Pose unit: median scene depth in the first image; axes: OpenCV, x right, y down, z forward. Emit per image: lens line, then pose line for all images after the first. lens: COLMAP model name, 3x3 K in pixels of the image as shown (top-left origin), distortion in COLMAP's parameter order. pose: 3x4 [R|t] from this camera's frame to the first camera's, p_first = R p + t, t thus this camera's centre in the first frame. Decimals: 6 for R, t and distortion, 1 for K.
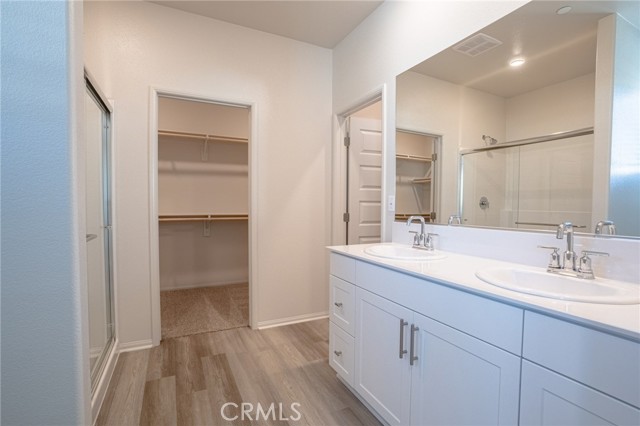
lens RADIAL K [[289.6, 0, 320.0], [0, 289.6, 213.0], [0, 0, 1]] dist [-0.026762, 0.000643]
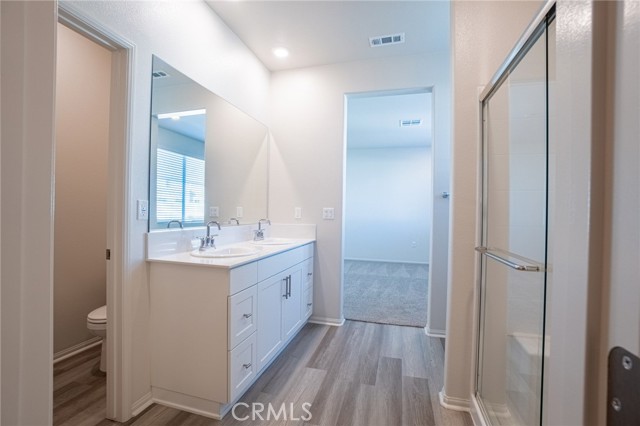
lens RADIAL K [[289.6, 0, 320.0], [0, 289.6, 213.0], [0, 0, 1]] dist [-0.026762, 0.000643]
pose [[-0.733829, -0.019175, 0.679064, -0.823753], [0.000001, 0.999602, 0.028226, -0.062566], [-0.679334, 0.020714, -0.733536, 1.643807]]
